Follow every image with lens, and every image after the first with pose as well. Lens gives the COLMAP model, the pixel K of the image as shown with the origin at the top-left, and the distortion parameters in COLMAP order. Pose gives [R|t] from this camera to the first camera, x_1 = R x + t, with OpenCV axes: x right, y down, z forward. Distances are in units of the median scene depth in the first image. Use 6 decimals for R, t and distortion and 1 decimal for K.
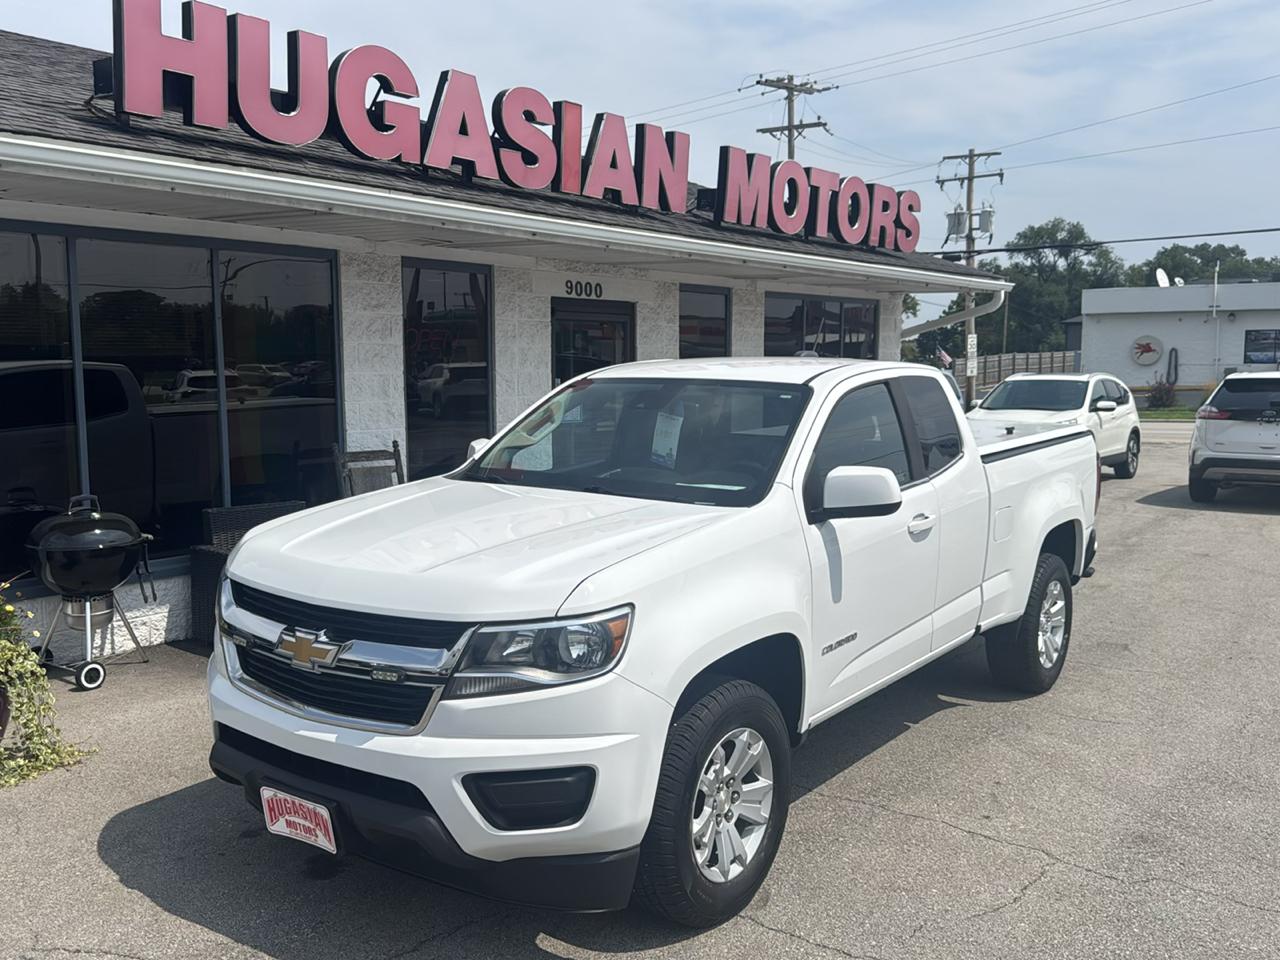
lens RADIAL K [[1155.6, 0, 641.3], [0, 1155.6, 484.7], [0, 0, 1]] dist [0.137100, -0.264486]
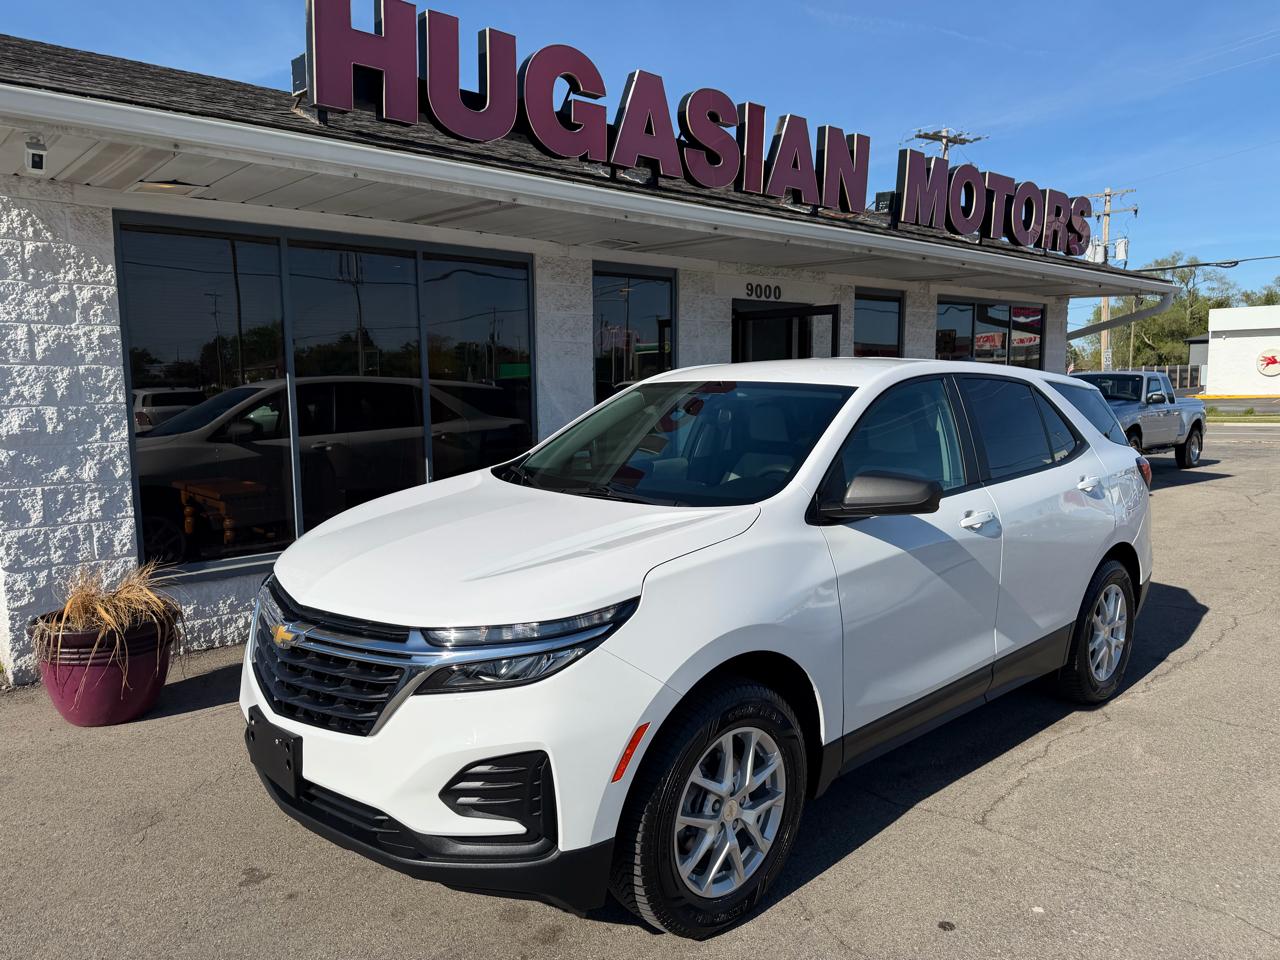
lens RADIAL K [[908.1, 0, 637.5], [0, 908.1, 478.3], [0, 0, 1]] dist [0.068997, -0.091190]
pose [[0.982753, 0.008691, -0.184718, -0.008527], [-0.008620, 0.999962, 0.001186, 0.002944], [0.184721, 0.000427, 0.982791, 0.172390]]
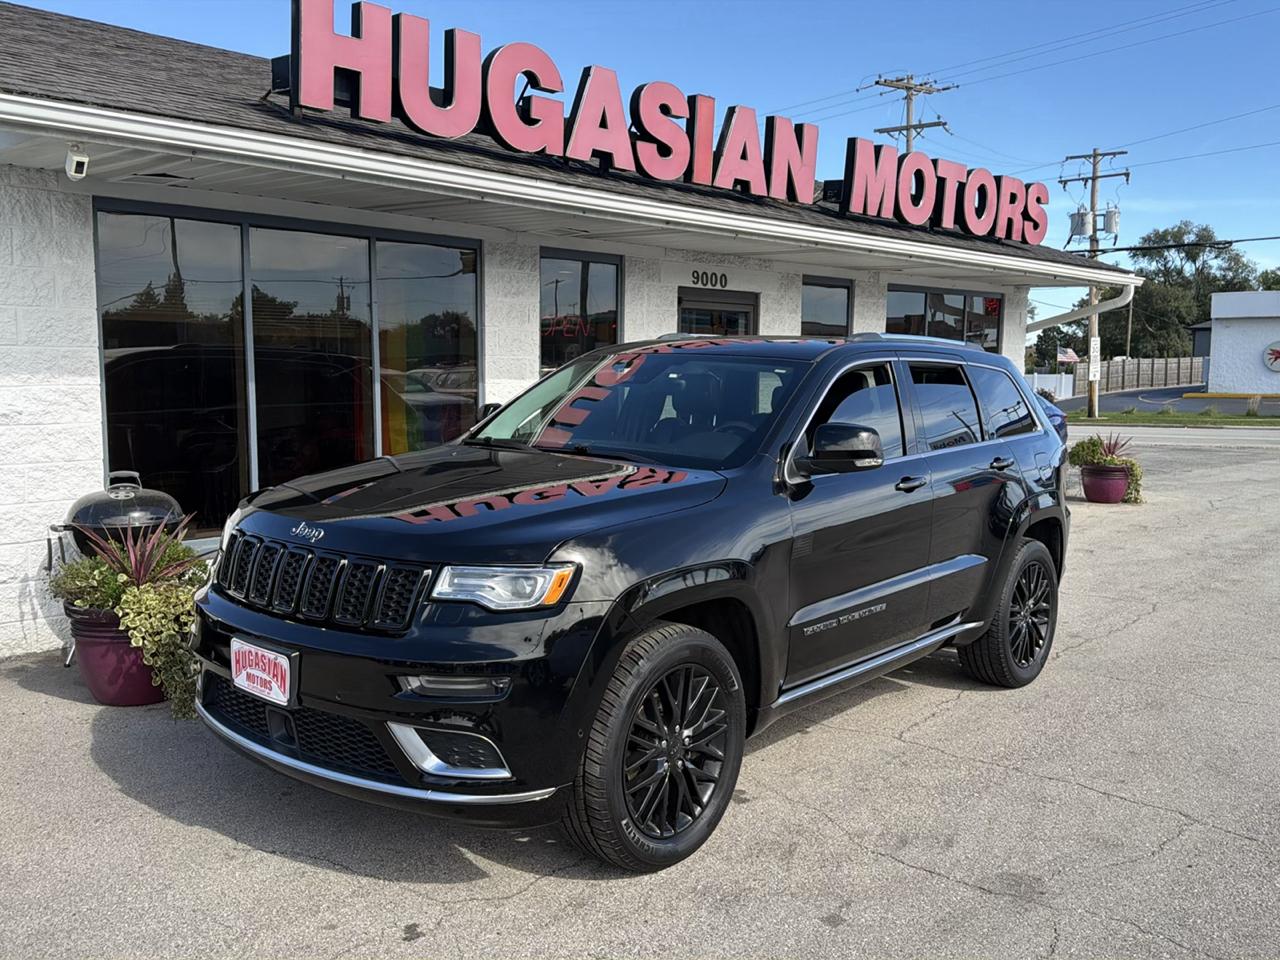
lens RADIAL K [[1154.1, 0, 640.0], [0, 1154.1, 480.0], [0, 0, 1]] dist [0.124986, -0.235054]
pose [[0.995672, 0.016037, -0.091544, -0.016141], [-0.016774, 0.999833, -0.007293, 0.018808], [0.091412, 0.008797, 0.995774, -0.024998]]
